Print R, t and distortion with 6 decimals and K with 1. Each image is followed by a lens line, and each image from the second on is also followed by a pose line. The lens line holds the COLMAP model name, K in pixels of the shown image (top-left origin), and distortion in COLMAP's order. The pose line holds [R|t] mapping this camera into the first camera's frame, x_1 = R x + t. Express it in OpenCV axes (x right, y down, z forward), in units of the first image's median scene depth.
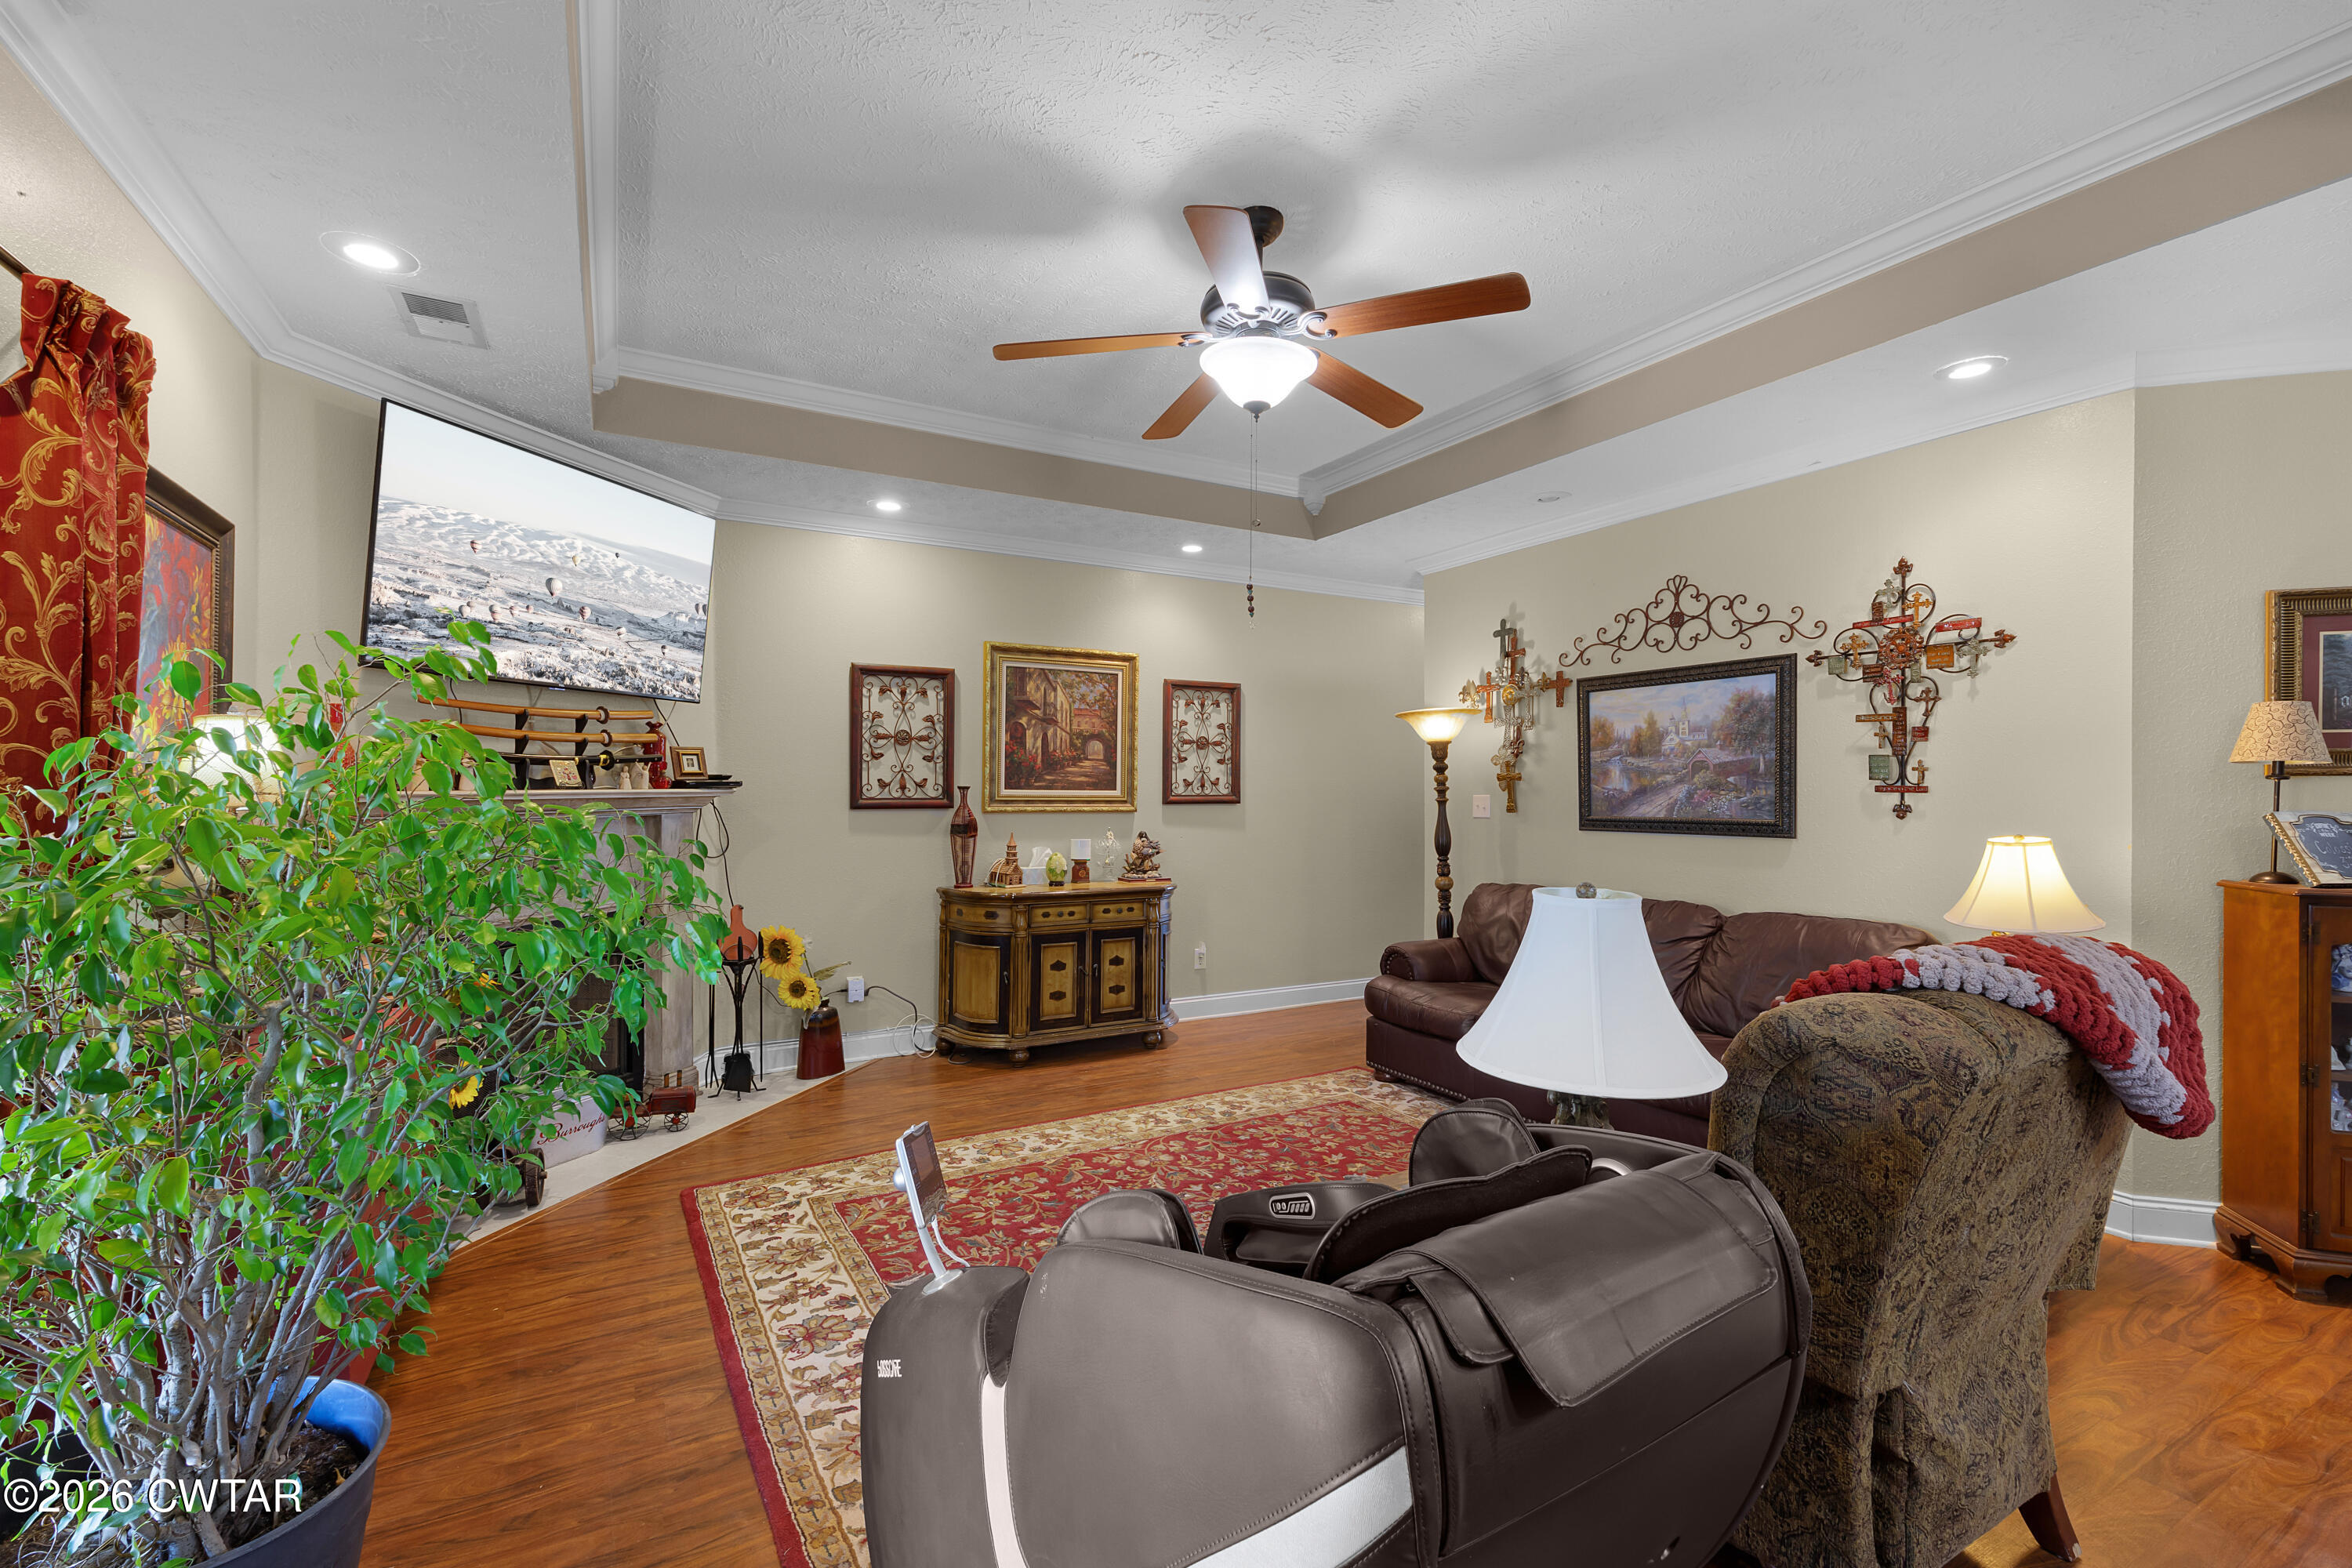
lens RADIAL K [[1020.0, 0, 1180.3], [0, 1020.0, 788.0], [0, 0, 1]] dist [0.003775, 0.000256]
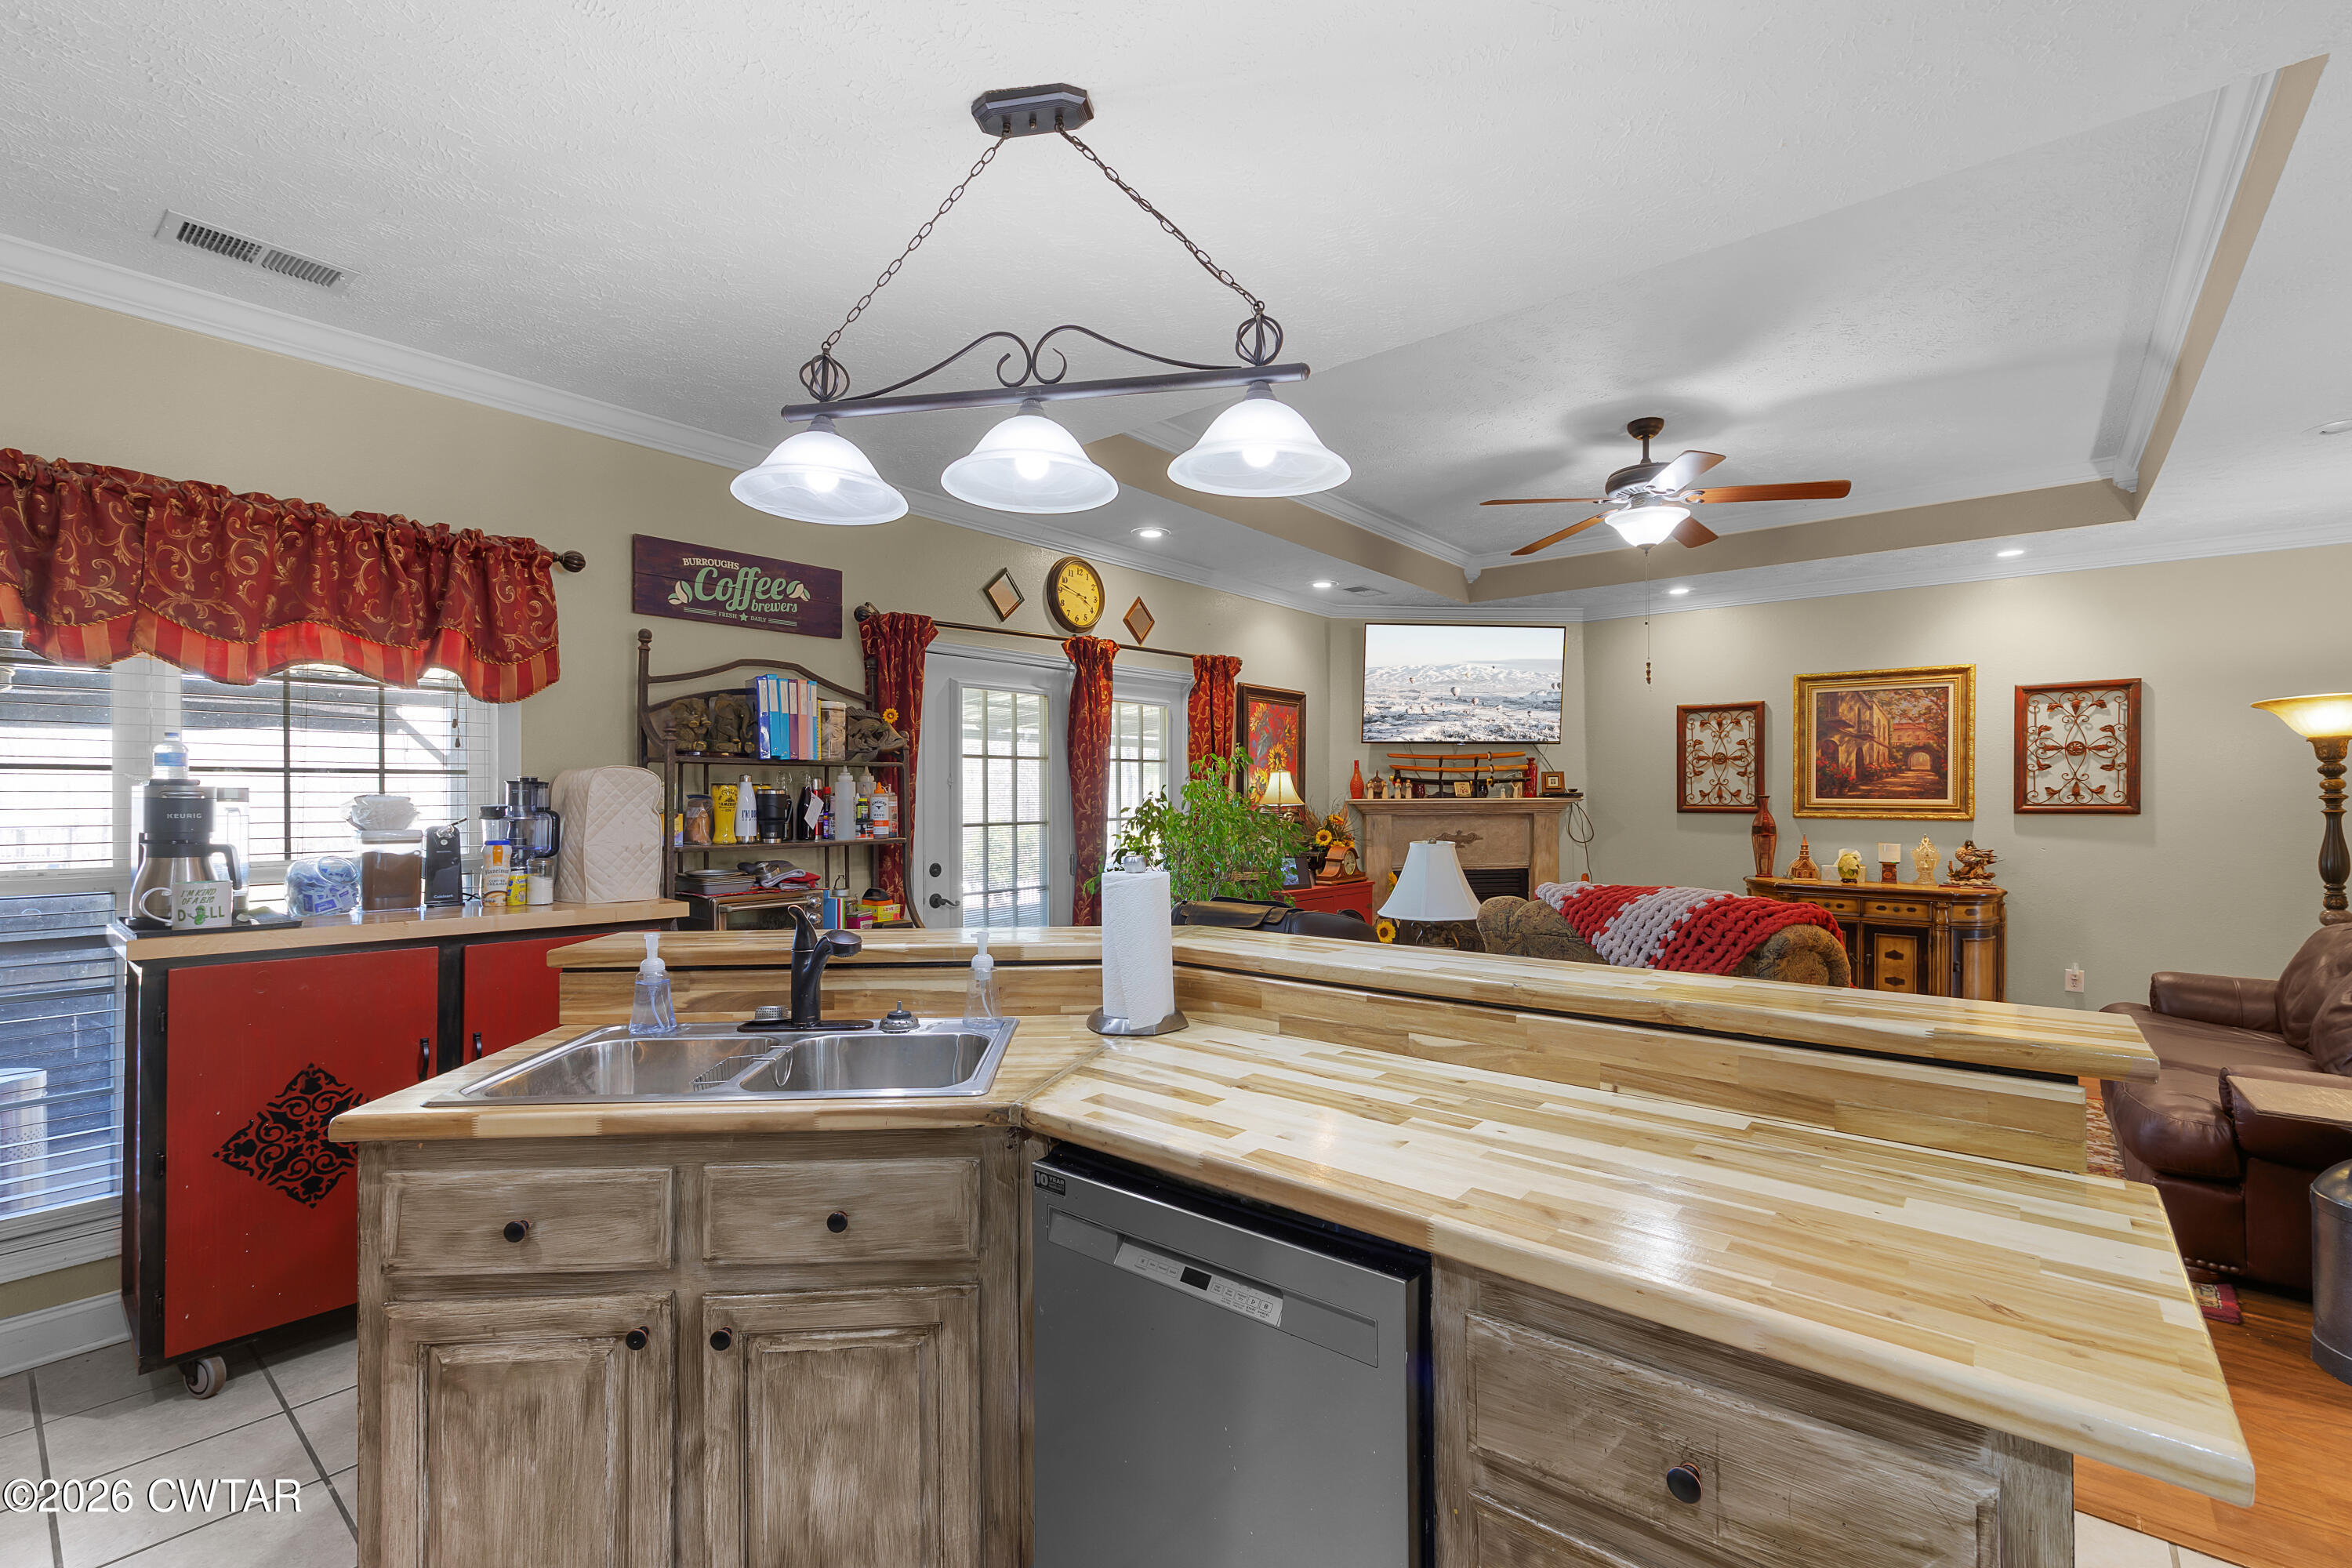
lens RADIAL K [[1020.0, 0, 1180.3], [0, 1020.0, 788.0], [0, 0, 1]] dist [0.003775, 0.000256]
pose [[0.359203, -0.009135, -0.933215, 0.666754], [0.000539, 0.999954, -0.009581, 0.000525], [0.933259, 0.002938, 0.359192, -0.104615]]
